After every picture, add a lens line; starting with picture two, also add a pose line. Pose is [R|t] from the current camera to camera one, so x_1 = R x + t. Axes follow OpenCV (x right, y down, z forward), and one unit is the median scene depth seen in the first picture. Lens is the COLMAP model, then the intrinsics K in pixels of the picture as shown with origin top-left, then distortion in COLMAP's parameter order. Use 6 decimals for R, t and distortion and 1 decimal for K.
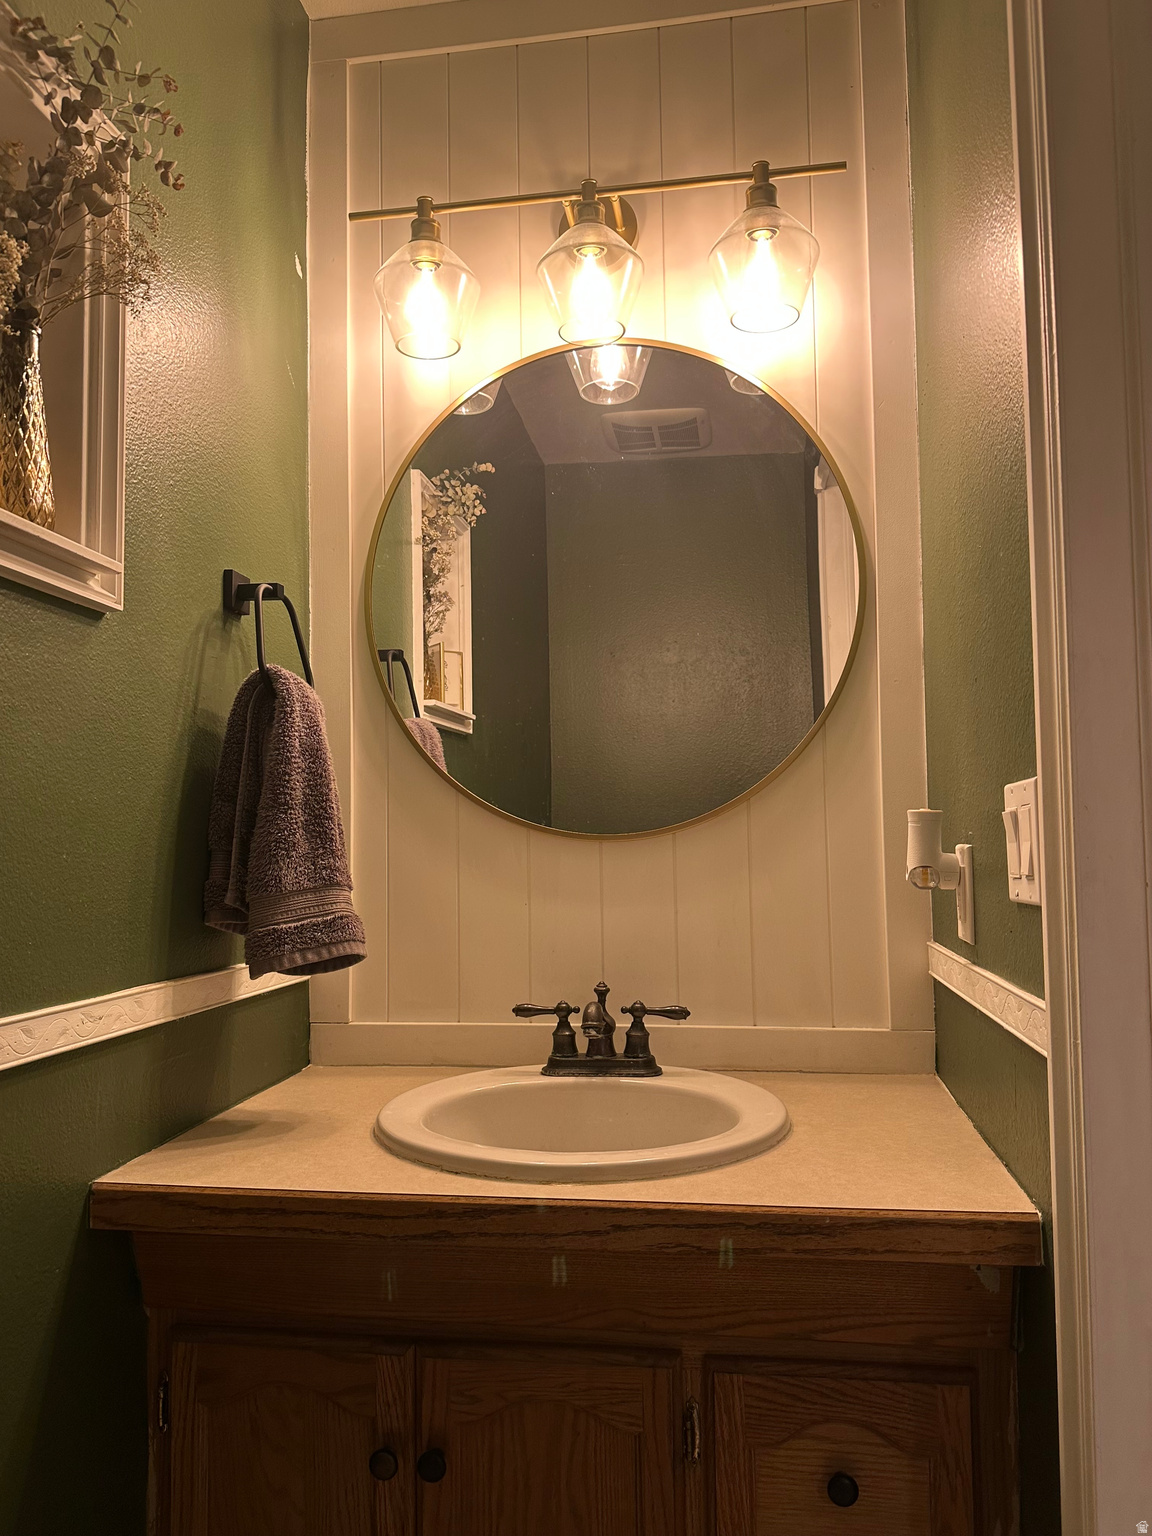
lens RADIAL K [[1092.1, 0, 576.0], [0, 1092.1, 768.0], [0, 0, 1]] dist [0.018975, -0.034557]
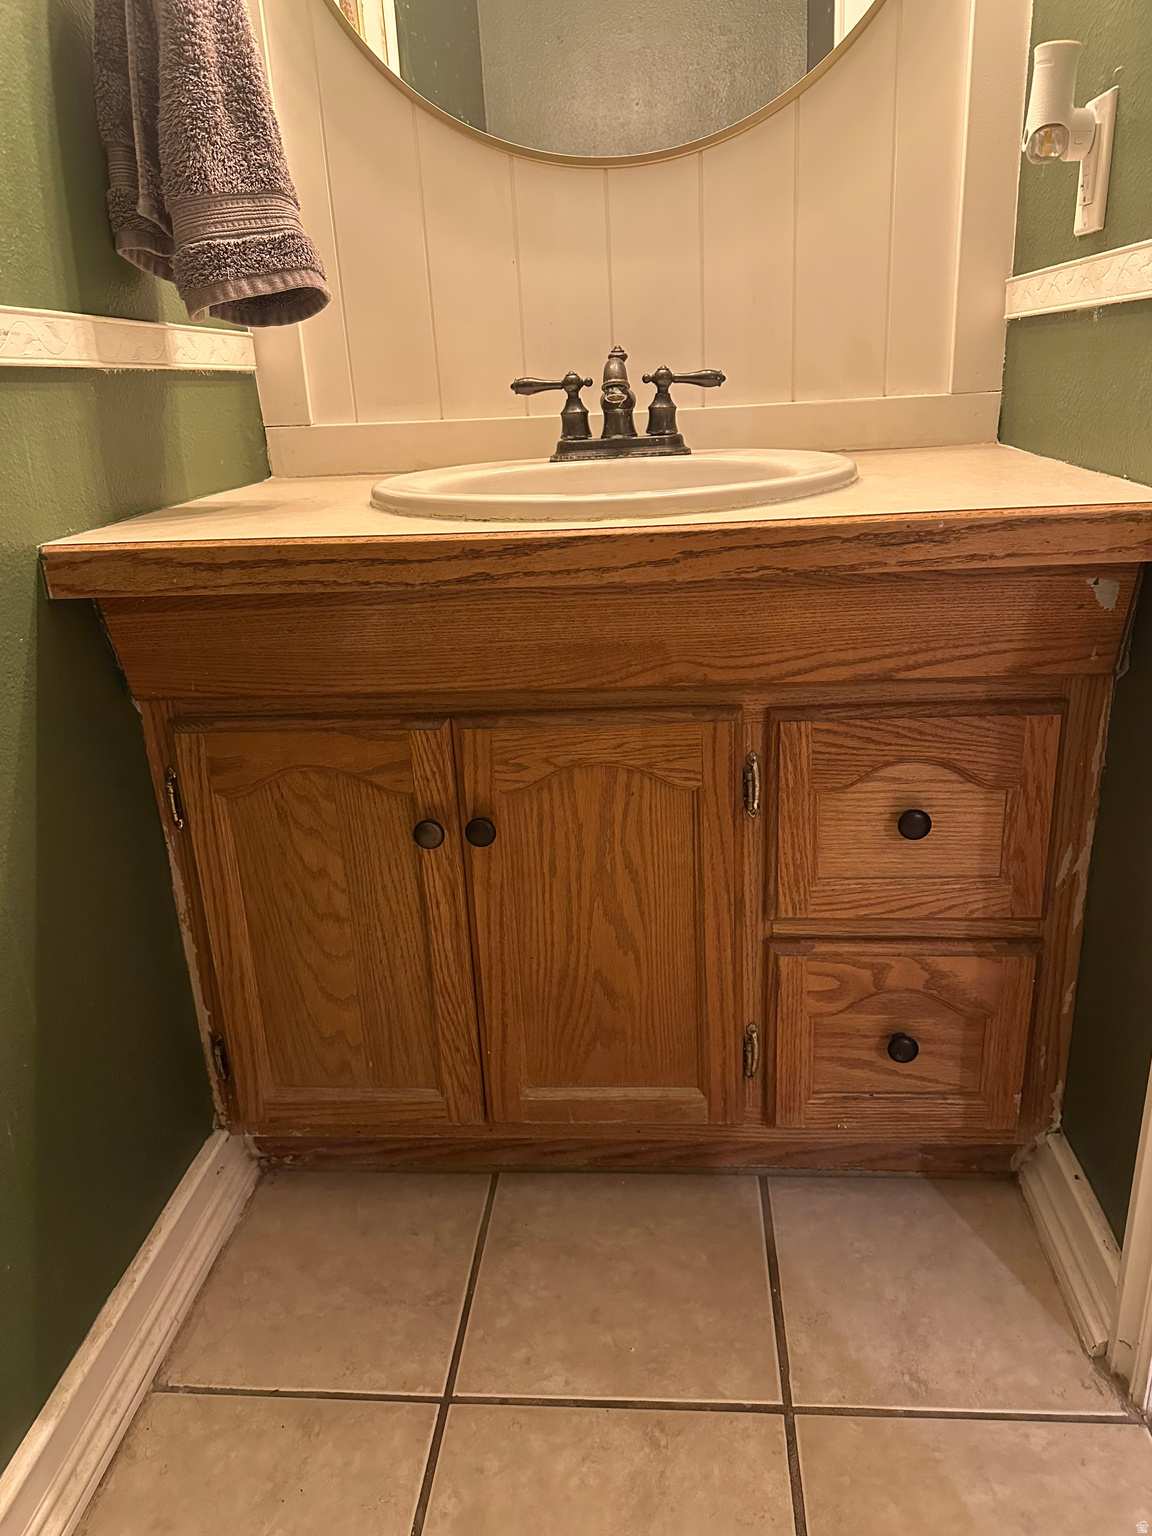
lens RADIAL K [[1094.2, 0, 576.0], [0, 1094.2, 768.0], [0, 0, 1]] dist [0.121534, -0.162524]
pose [[0.997126, -0.056384, 0.050612, -0.093622], [0.031812, 0.917810, 0.395742, 0.213107], [-0.068765, -0.392995, 0.916966, 0.145069]]
